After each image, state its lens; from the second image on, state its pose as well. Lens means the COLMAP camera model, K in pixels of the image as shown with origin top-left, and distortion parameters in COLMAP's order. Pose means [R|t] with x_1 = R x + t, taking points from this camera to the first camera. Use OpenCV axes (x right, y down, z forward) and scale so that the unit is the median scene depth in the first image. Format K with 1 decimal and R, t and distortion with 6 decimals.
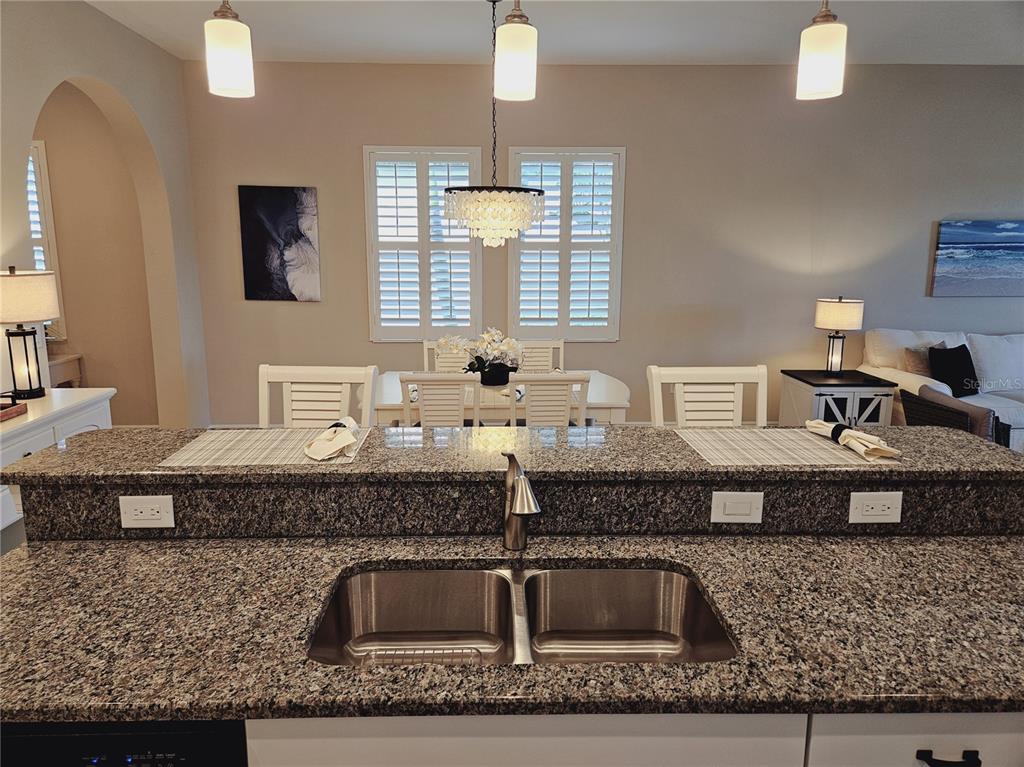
lens RADIAL K [[682.3, 0, 503.1], [0, 682.3, 391.3], [0, 0, 1]] dist [0.070210, -0.059649]
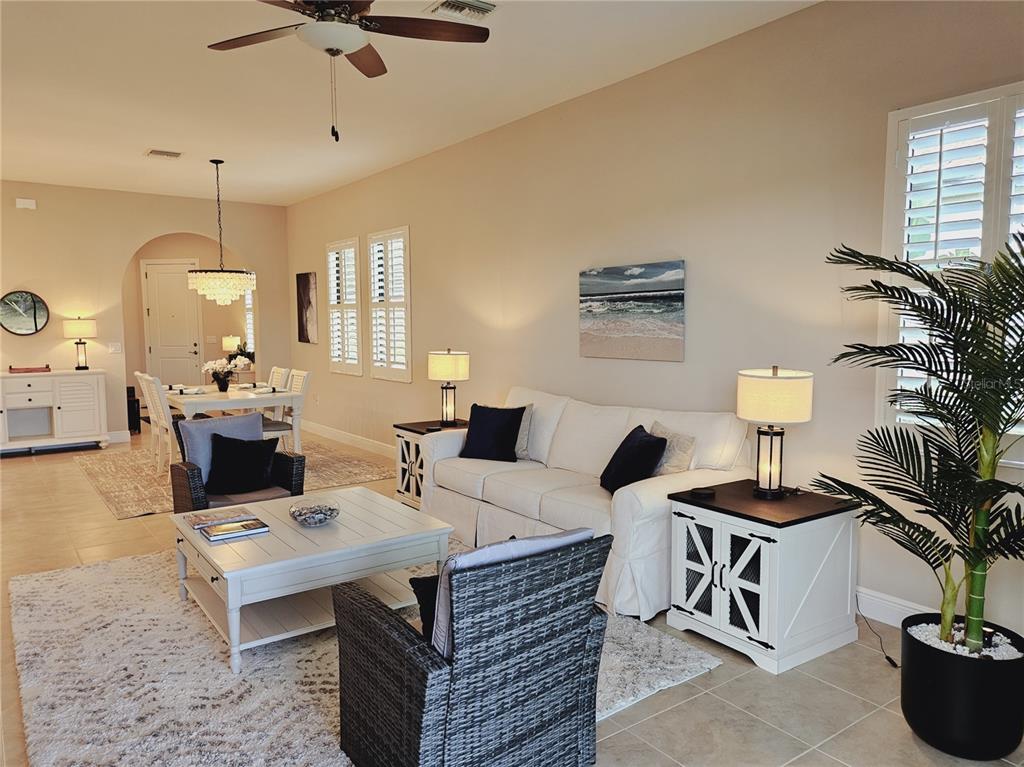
lens RADIAL K [[714.0, 0, 505.6], [0, 714.0, 380.2], [0, 0, 1]] dist [0.077456, -0.077695]
pose [[0.573976, 0.064972, -0.816291, 1.380577], [-0.162965, 0.985971, -0.036111, -0.063759], [0.802493, 0.153754, 0.576512, 0.446655]]
